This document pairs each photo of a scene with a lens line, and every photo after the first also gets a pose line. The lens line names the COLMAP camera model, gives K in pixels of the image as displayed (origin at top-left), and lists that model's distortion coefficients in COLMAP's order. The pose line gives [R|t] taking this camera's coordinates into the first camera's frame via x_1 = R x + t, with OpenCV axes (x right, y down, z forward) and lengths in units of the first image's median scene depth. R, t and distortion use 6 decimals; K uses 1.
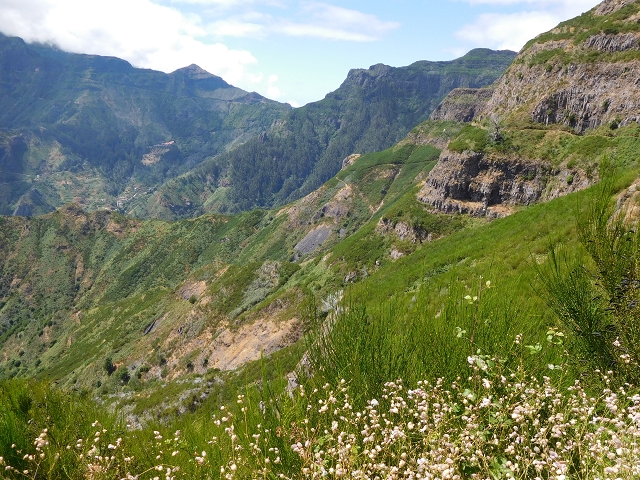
lens RADIAL K [[494.4, 0, 318.4], [0, 494.4, 247.3], [0, 0, 1]] dist [0.003914, -0.002813]
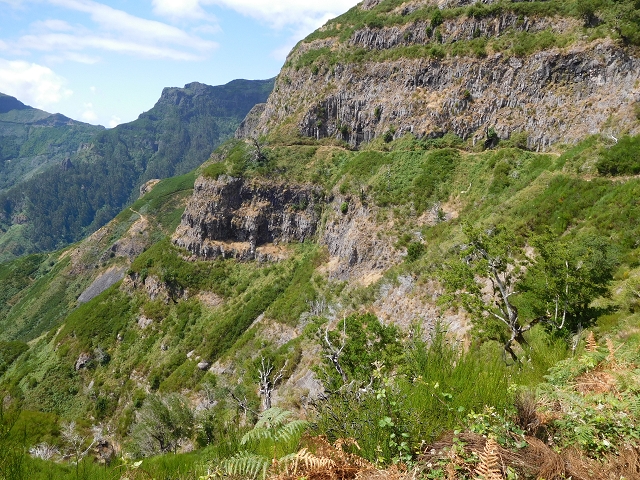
lens RADIAL K [[488.7, 0, 318.0], [0, 488.7, 244.4], [0, 0, 1]] dist [-0.001599, 0.001432]
pose [[0.951409, -0.092347, 0.293758, 0.094404], [0.104476, 0.994192, -0.025833, -0.025407], [-0.289666, 0.055268, 0.955531, 0.111754]]
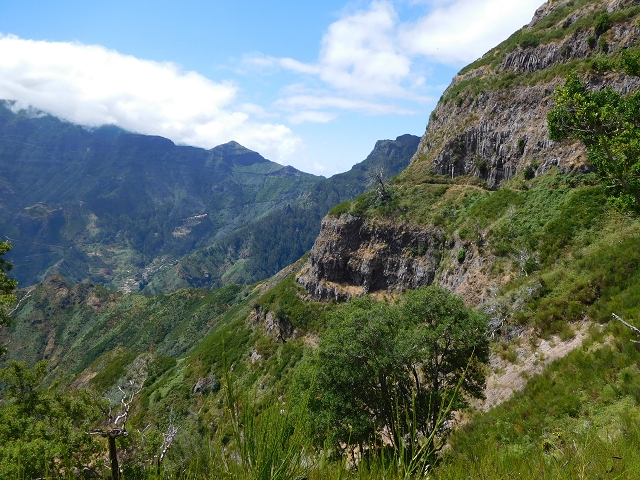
lens RADIAL K [[488.7, 0, 318.0], [0, 488.7, 244.4], [0, 0, 1]] dist [-0.001599, 0.001432]
pose [[0.991598, 0.000913, -0.129356, 0.160311], [-0.020221, 0.988776, -0.148028, -0.020812], [0.127769, 0.149400, 0.980487, 0.137551]]
